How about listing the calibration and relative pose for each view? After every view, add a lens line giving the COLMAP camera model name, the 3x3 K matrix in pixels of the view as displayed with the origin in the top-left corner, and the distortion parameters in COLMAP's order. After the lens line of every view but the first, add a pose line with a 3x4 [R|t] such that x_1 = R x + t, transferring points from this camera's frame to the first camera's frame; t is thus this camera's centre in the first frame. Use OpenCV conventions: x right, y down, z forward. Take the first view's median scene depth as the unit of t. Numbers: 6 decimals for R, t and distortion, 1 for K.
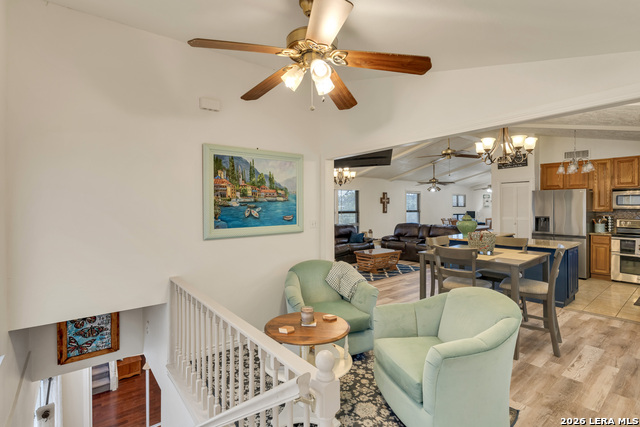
lens RADIAL K [[304.5, 0, 316.9], [0, 304.5, 206.8], [0, 0, 1]] dist [0.001431, 0.000636]
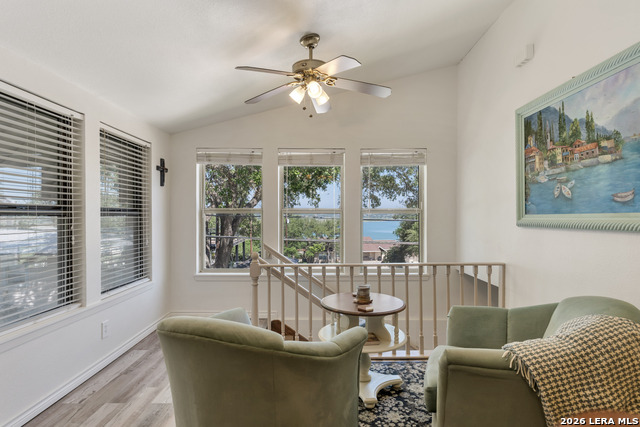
lens RADIAL K [[360.2, 0, 320.0], [0, 360.2, 213.5], [0, 0, 1]] dist [0.000885, -0.000391]
pose [[-0.623088, 0.001487, -0.782150, 0.650215], [0.005502, 0.999982, -0.002482, 0.064809], [0.782132, -0.005849, -0.623085, 1.074350]]
